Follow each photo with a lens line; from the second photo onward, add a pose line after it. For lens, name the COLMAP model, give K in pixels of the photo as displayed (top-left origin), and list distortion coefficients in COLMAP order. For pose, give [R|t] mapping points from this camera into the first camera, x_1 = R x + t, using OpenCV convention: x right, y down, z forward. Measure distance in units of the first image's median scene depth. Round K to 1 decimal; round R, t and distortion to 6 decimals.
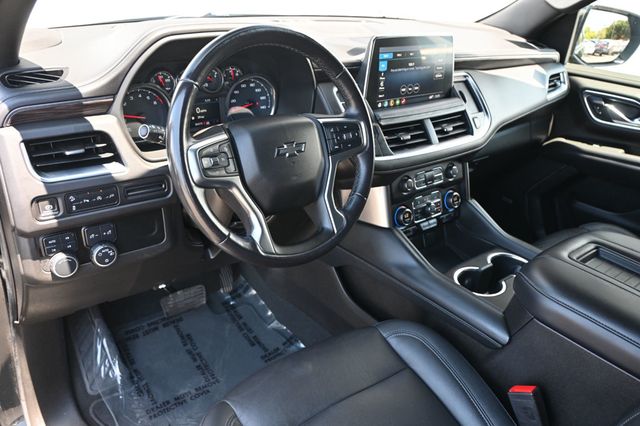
lens RADIAL K [[501.2, 0, 320.0], [0, 501.2, 213.0], [0, 0, 1]] dist [-0.006646, 0.000917]
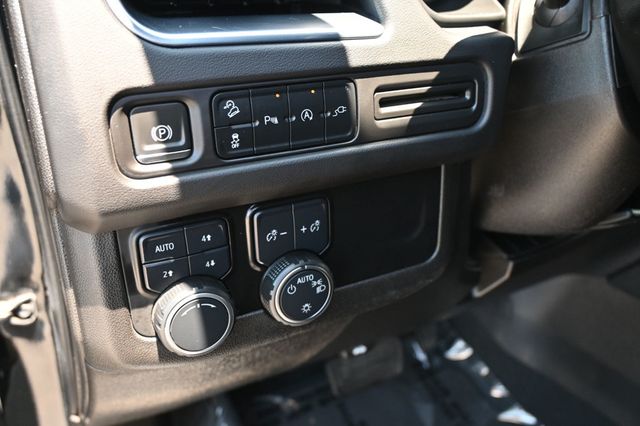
lens RADIAL K [[552.4, 0, 320.0], [0, 552.4, 213.0], [0, 0, 1]] dist [-0.007006, -0.003423]
pose [[0.985451, 0.015524, -0.169250, -0.367255], [-0.020105, 0.999476, -0.025386, 0.040690], [0.168767, 0.028419, 0.985246, 0.648949]]
